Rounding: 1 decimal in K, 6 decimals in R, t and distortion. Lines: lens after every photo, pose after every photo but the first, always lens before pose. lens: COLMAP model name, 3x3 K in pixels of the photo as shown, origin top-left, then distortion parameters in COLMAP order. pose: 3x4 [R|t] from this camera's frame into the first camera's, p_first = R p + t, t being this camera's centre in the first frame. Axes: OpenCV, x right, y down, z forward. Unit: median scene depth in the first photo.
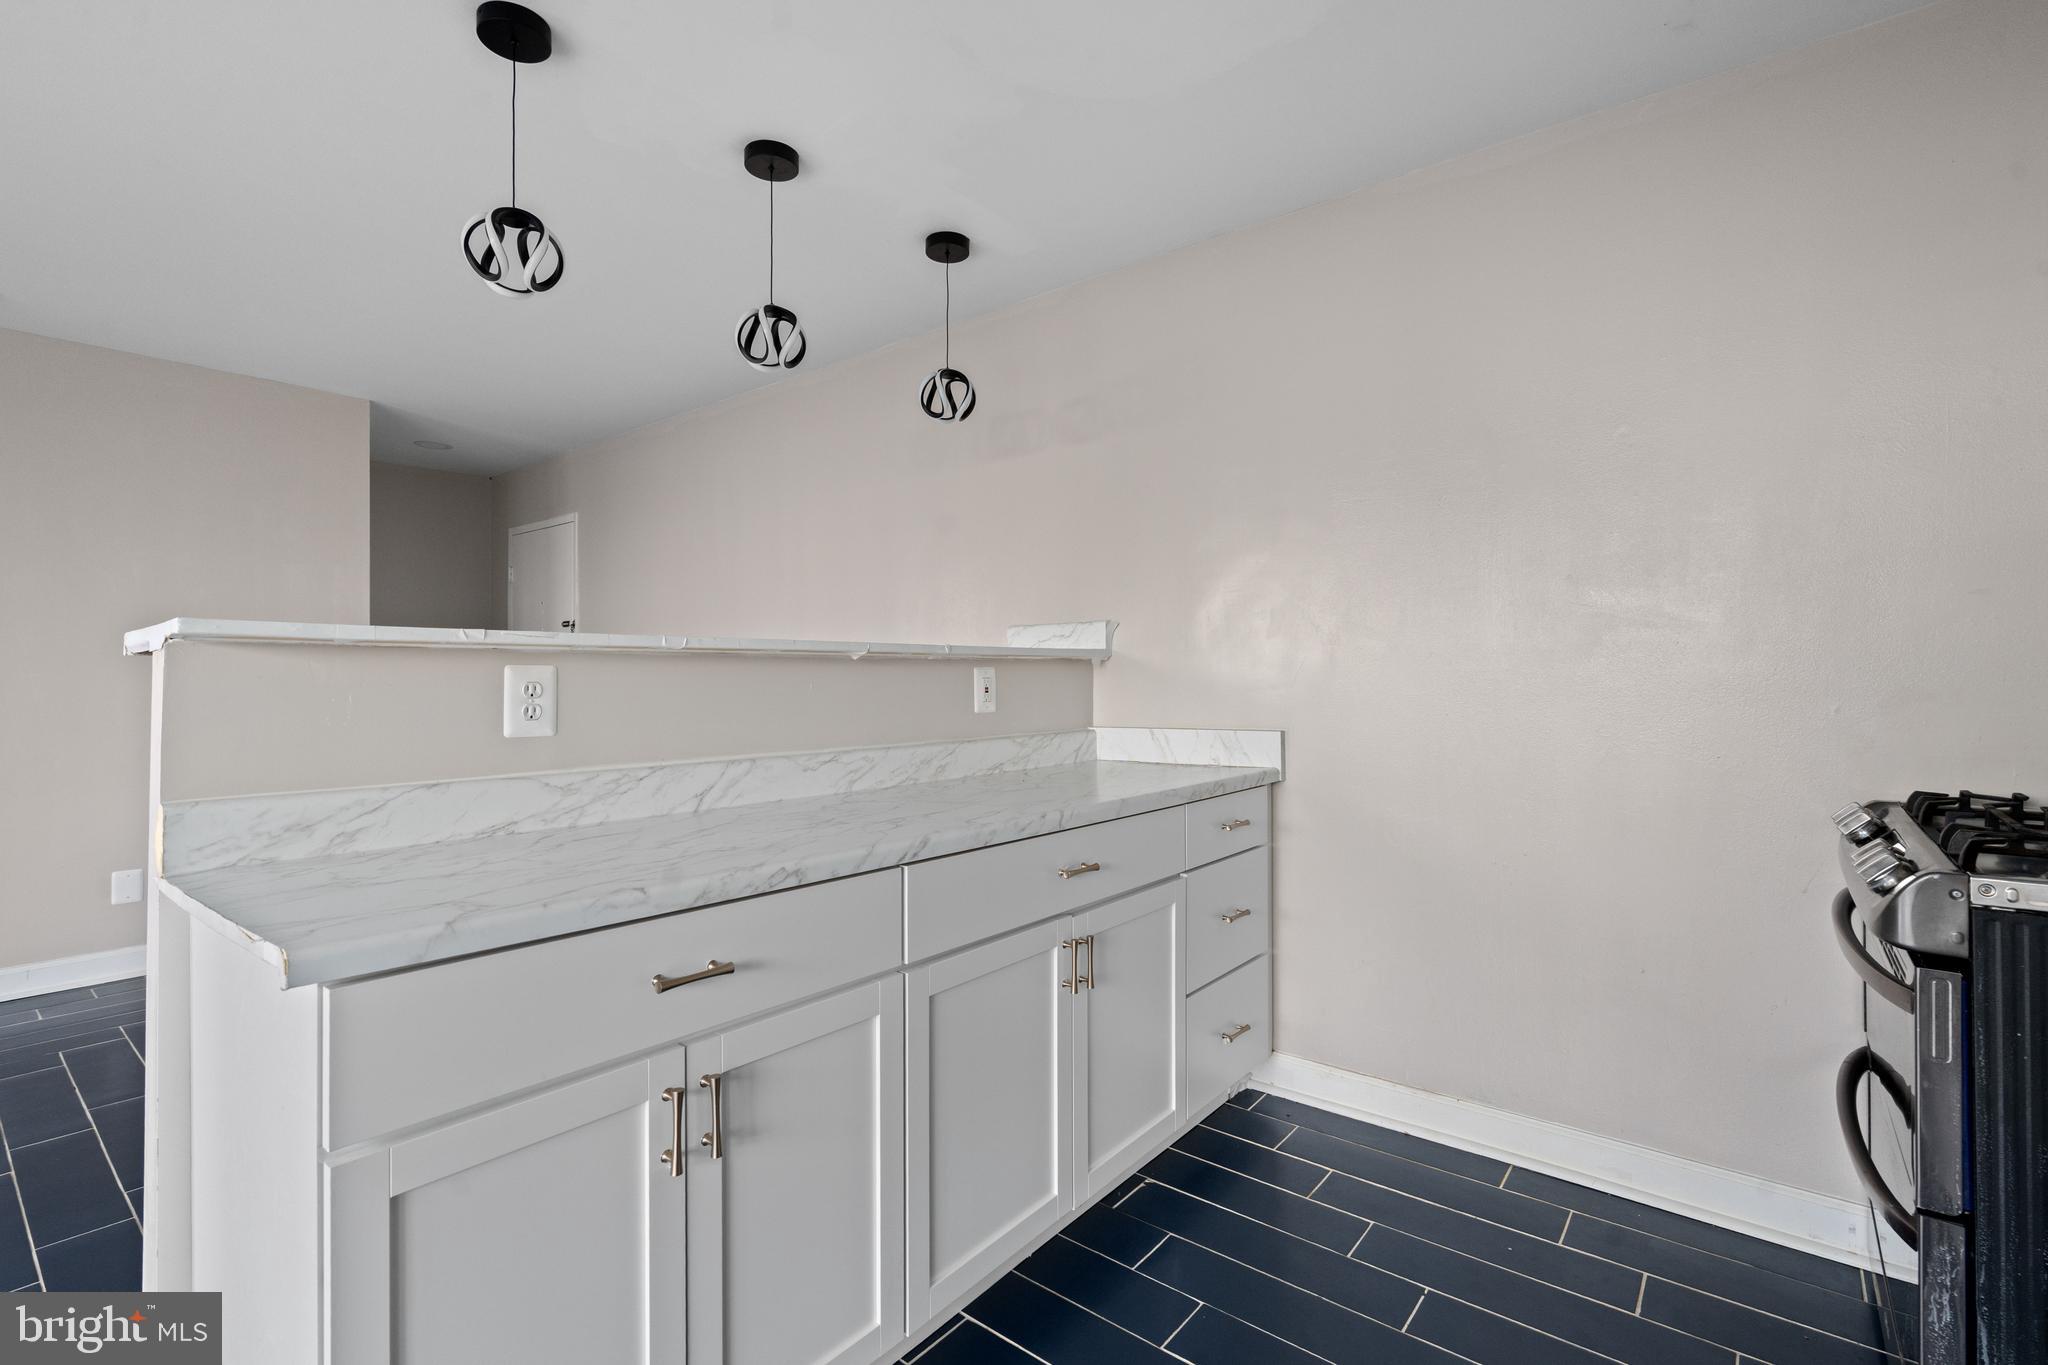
lens RADIAL K [[925.9, 0, 1020.3], [0, 925.9, 668.6], [0, 0, 1]] dist [-0.005494, 0.001611]
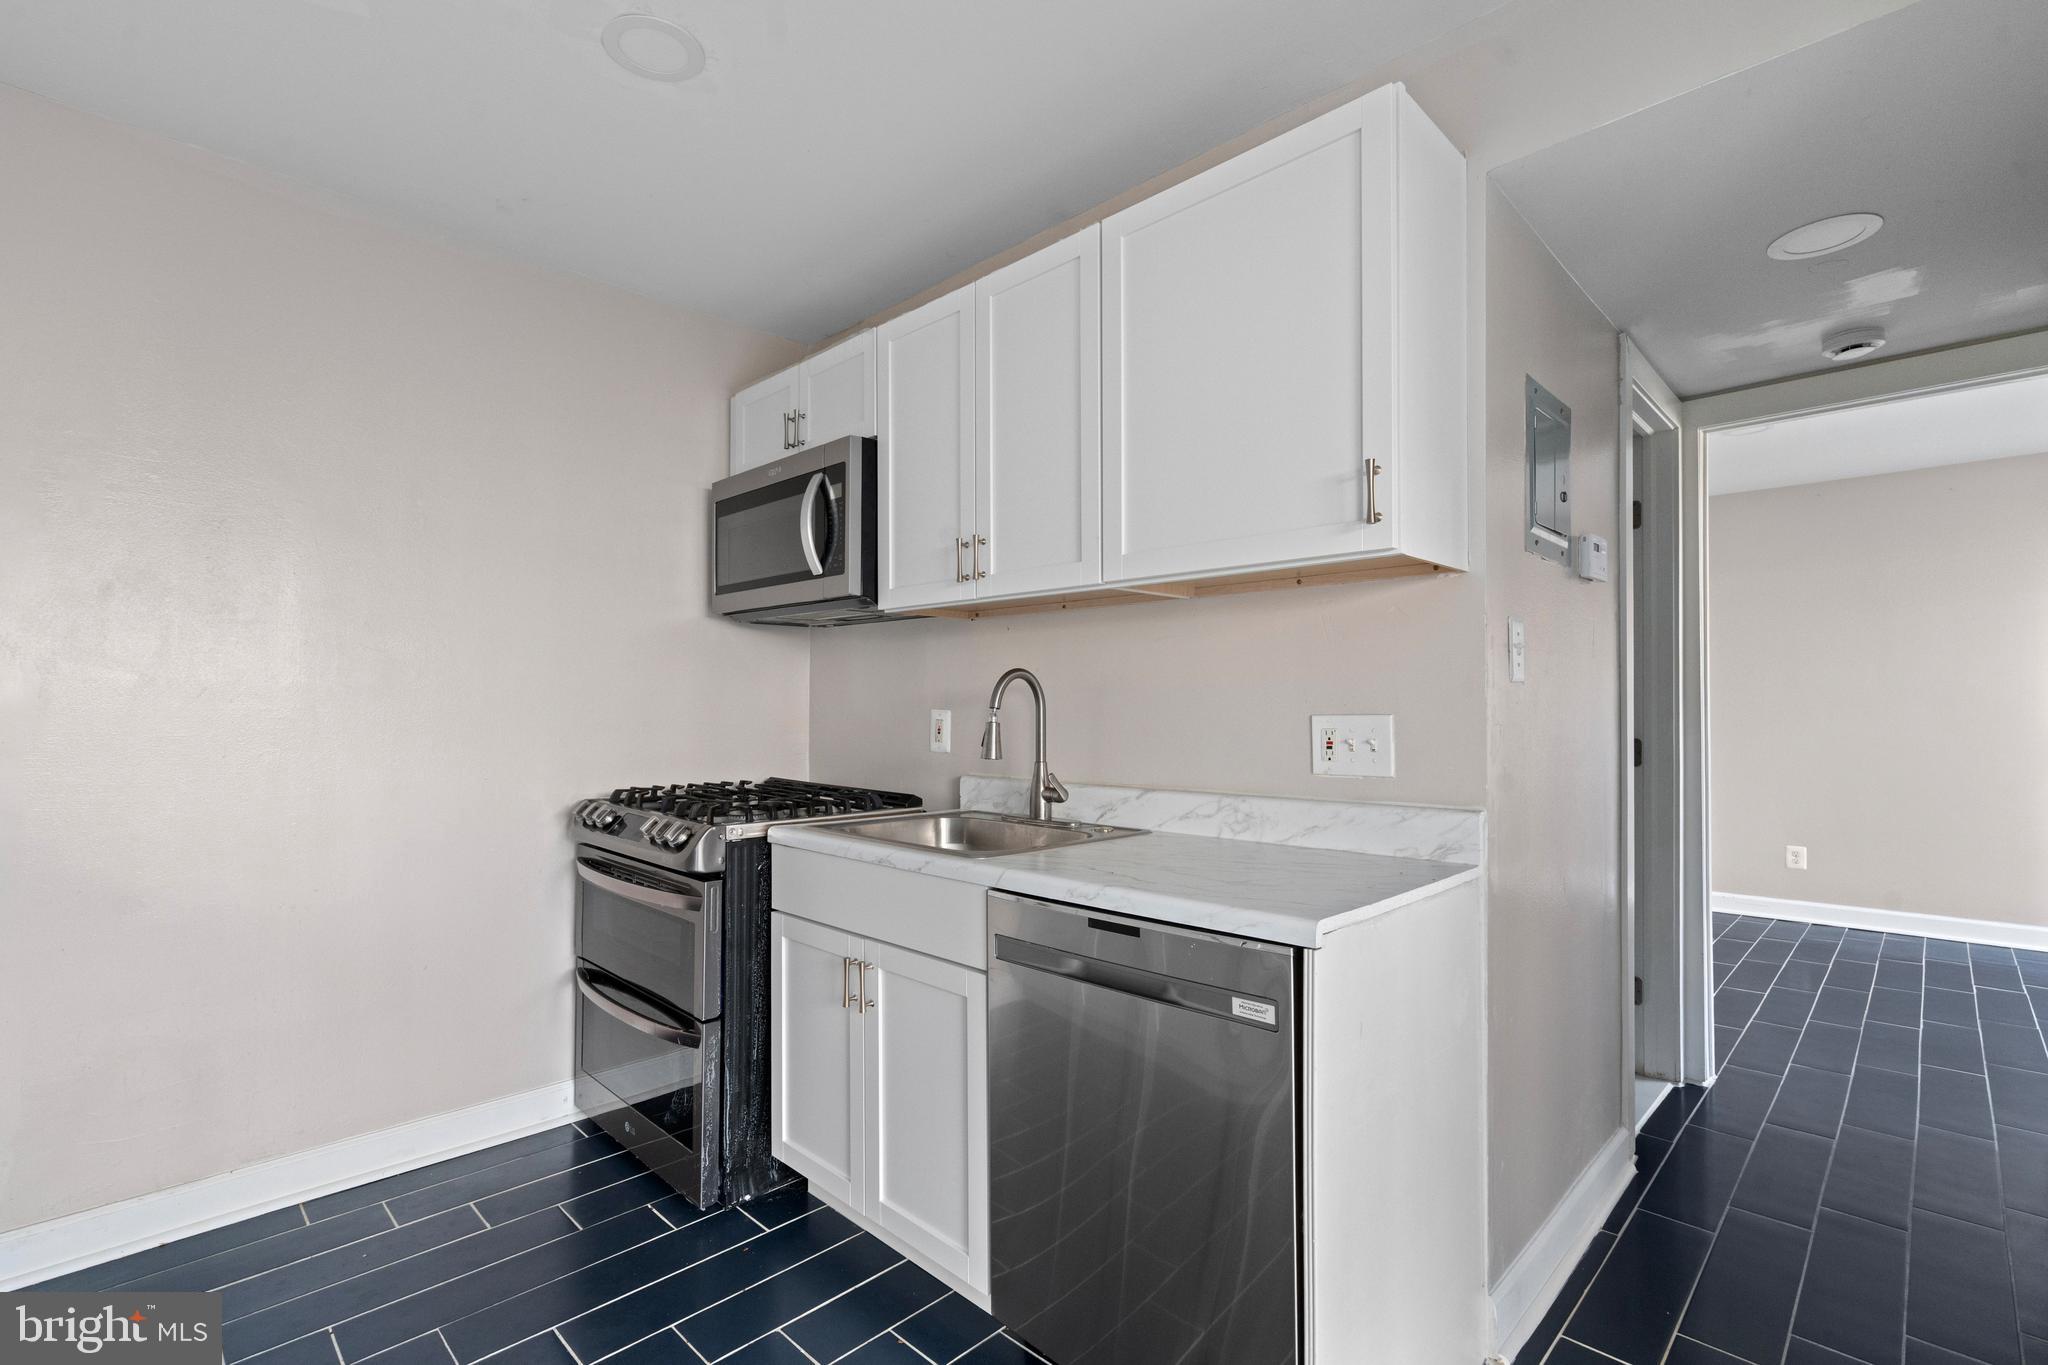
lens RADIAL K [[925.9, 0, 1031.2], [0, 925.9, 699.1], [0, 0, 1]] dist [-0.005494, 0.001611]
pose [[0.092143, 0.019703, 0.995551, -0.397999], [-0.010164, 0.999771, -0.018846, 0.001744], [-0.995694, -0.008382, 0.092322, 0.123990]]
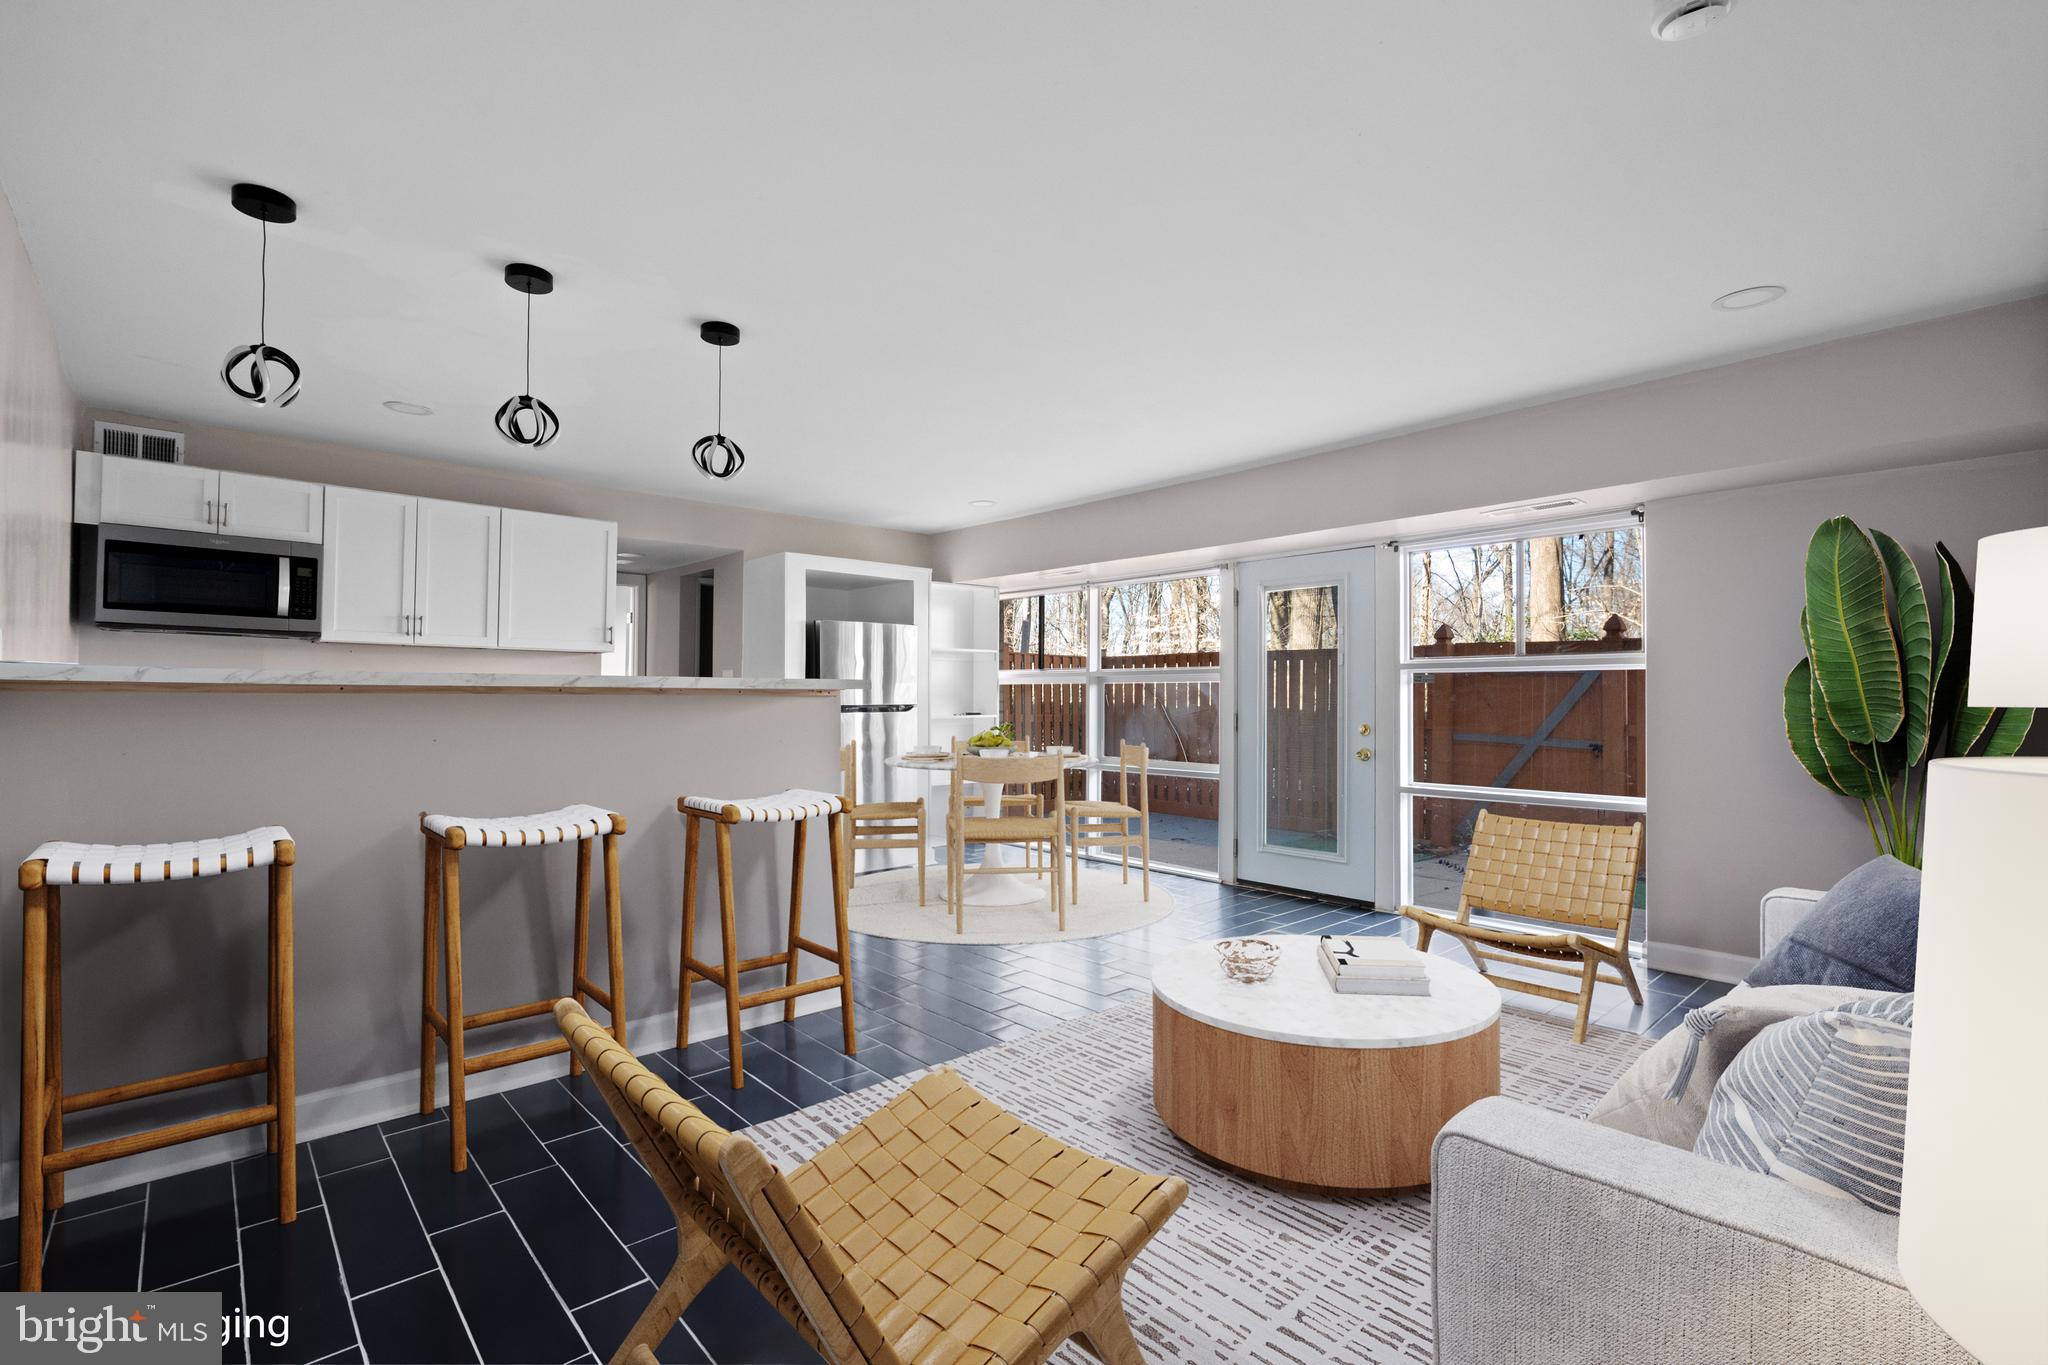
lens RADIAL K [[925.9, 0, 1029.8], [0, 925.9, 686.8], [0, 0, 1]] dist [-0.005494, 0.001611]
pose [[-0.991157, -0.000178, 0.132697, -1.136950], [-0.002739, 0.999814, -0.019115, 0.015378], [-0.132669, -0.019309, -0.990972, 2.221750]]
